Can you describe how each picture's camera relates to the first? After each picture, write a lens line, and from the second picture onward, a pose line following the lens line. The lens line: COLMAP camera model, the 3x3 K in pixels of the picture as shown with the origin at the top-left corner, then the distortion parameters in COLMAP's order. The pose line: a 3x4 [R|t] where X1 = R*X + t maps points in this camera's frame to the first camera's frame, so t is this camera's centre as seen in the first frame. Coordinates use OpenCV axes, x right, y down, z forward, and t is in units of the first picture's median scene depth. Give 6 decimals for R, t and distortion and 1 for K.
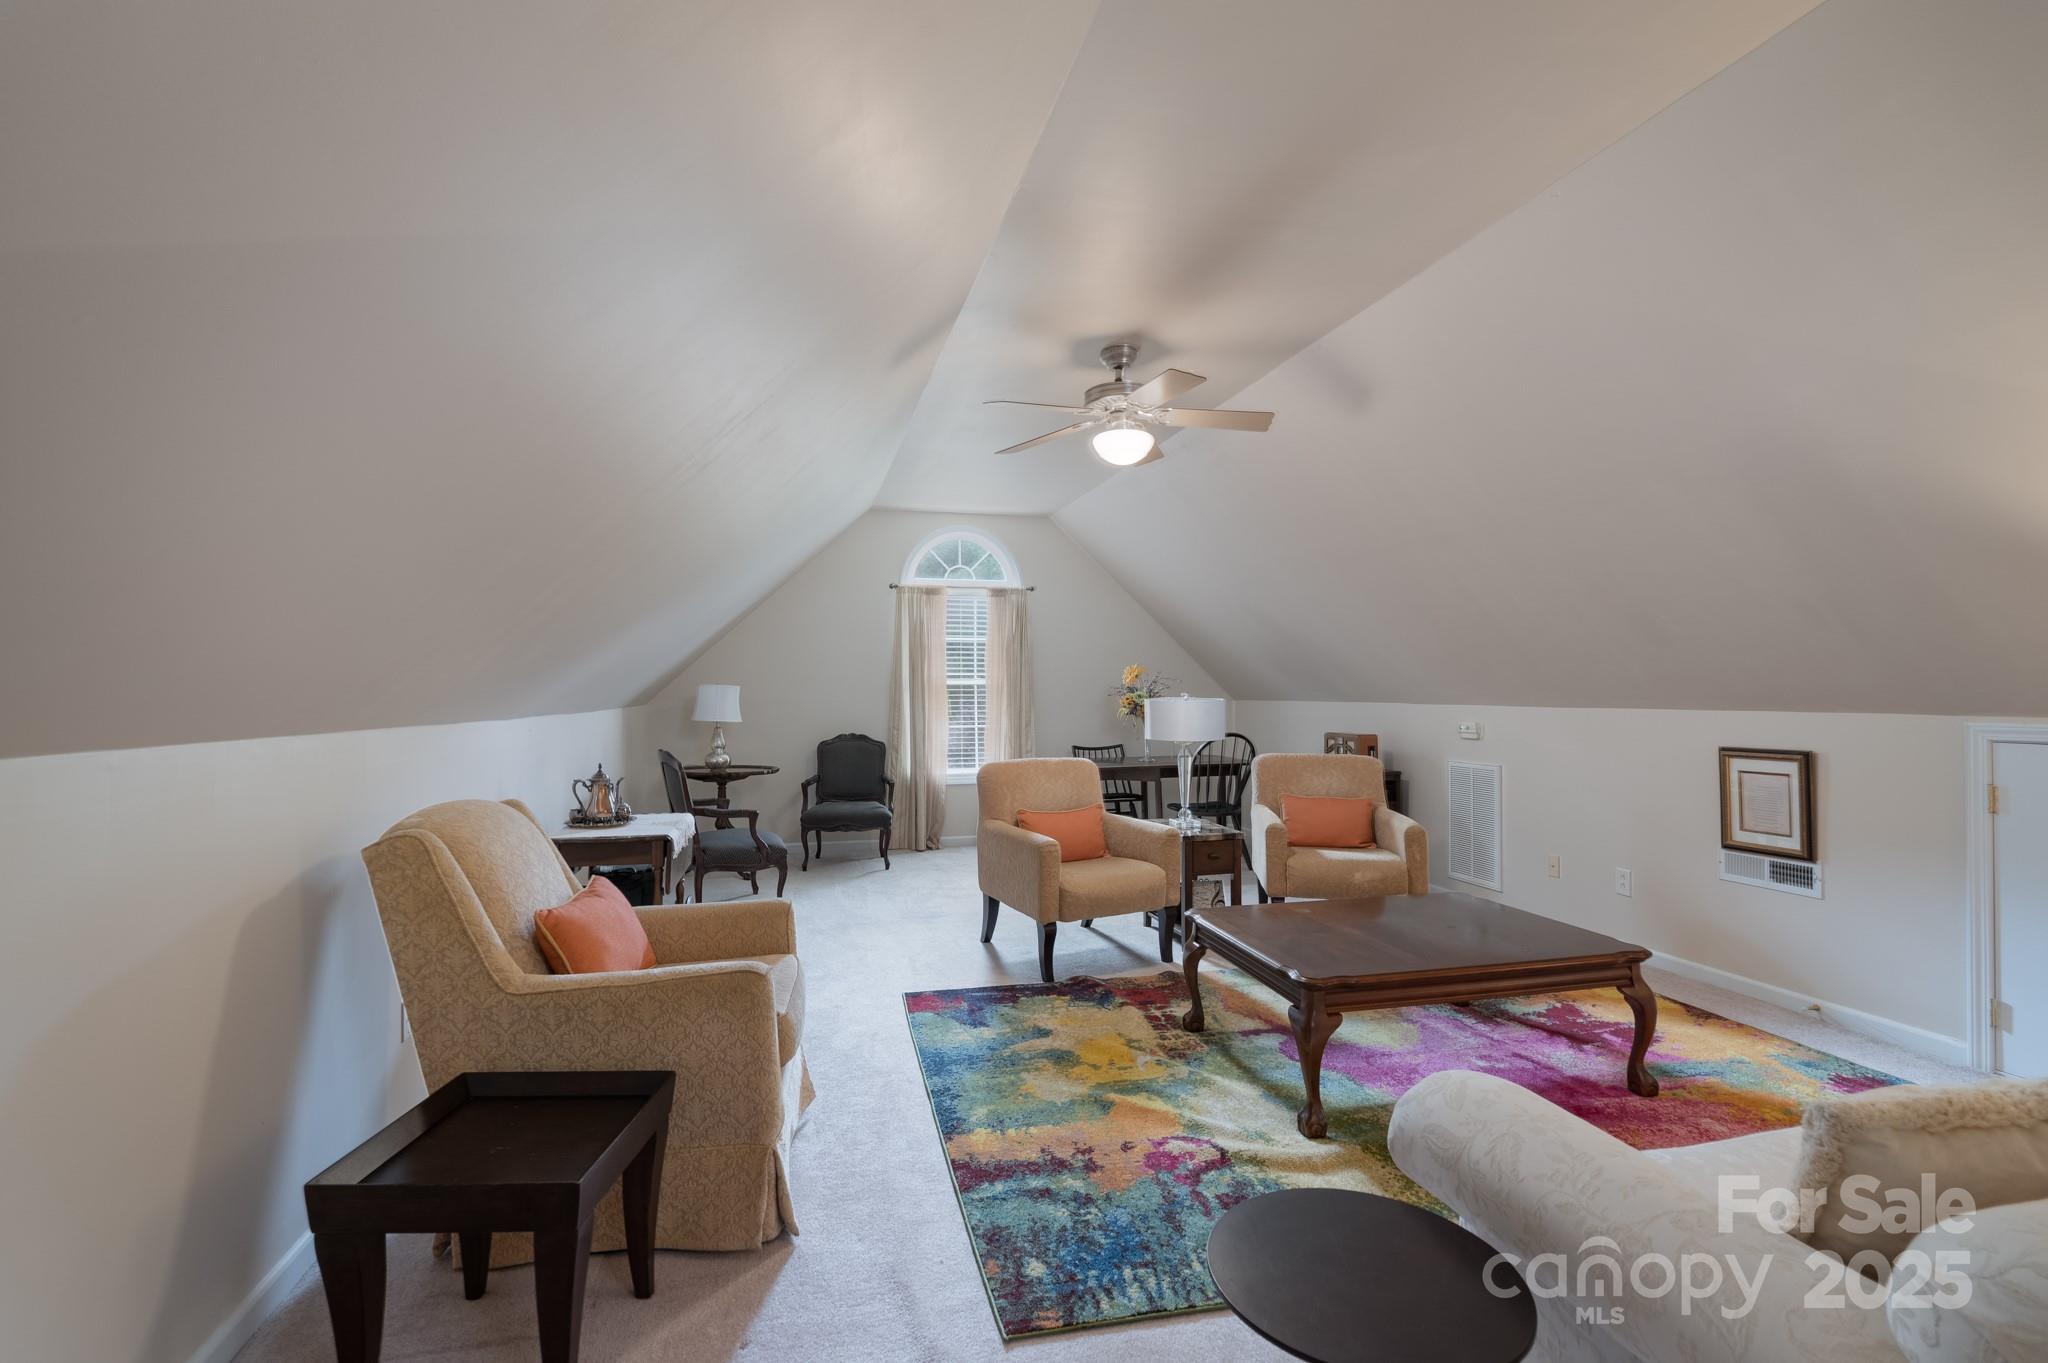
lens RADIAL K [[922.9, 0, 1024.6], [0, 922.9, 683.2], [0, 0, 1]] dist [-0.006944, 0.001984]
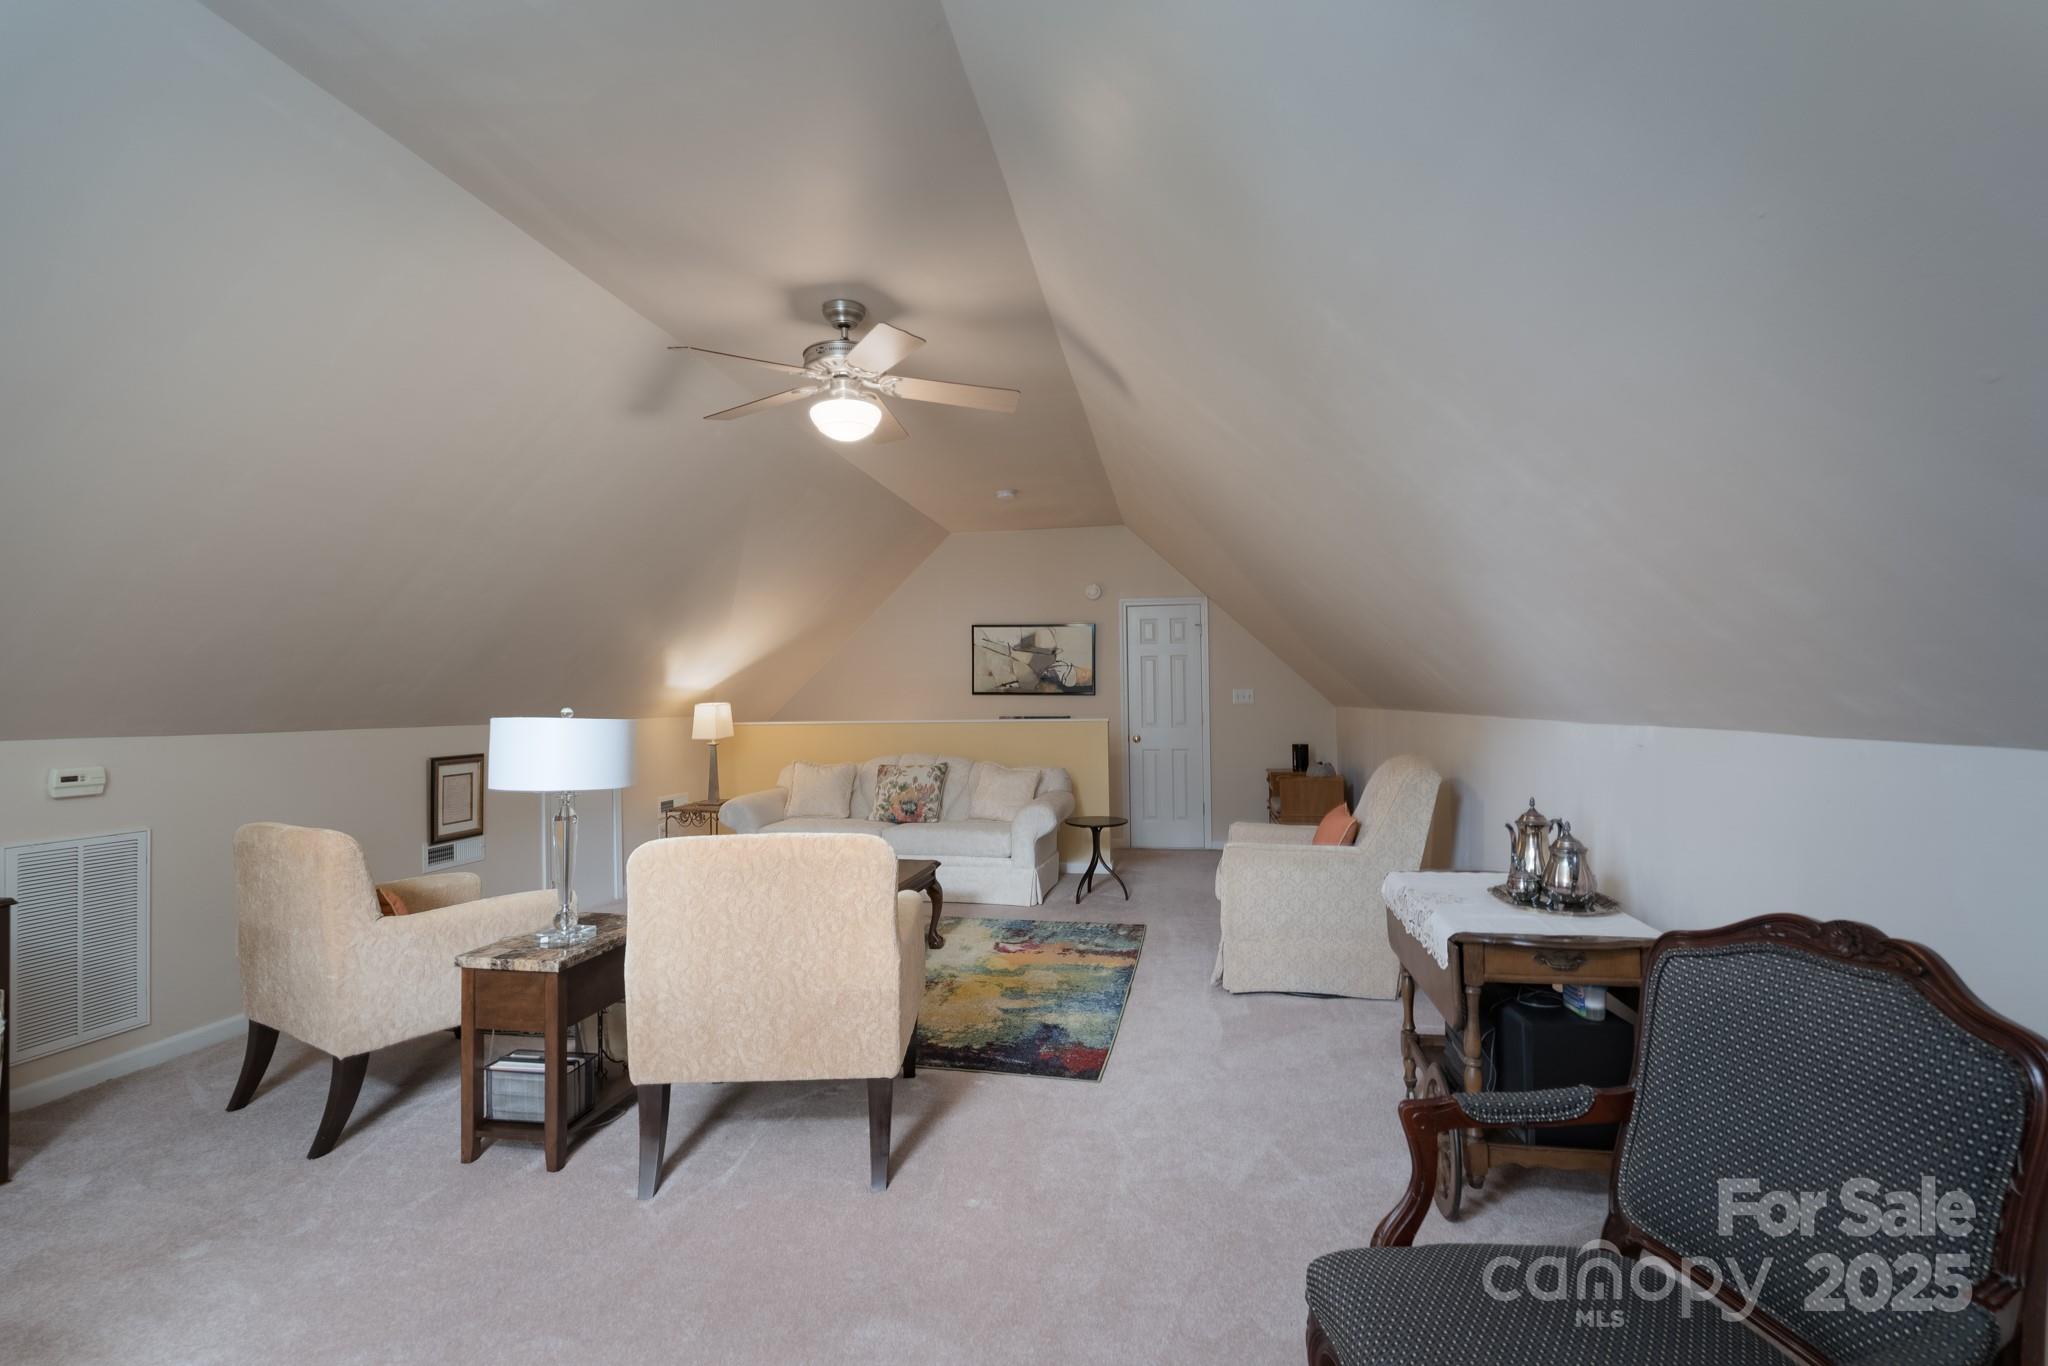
lens RADIAL K [[922.9, 0, 1030.0], [0, 922.9, 686.4], [0, 0, 1]] dist [-0.006944, 0.001984]
pose [[-0.910918, 0.029261, 0.411548, -0.456074], [0.023146, 0.999535, -0.019836, 0.021728], [-0.411937, -0.008544, -0.911172, 1.941877]]
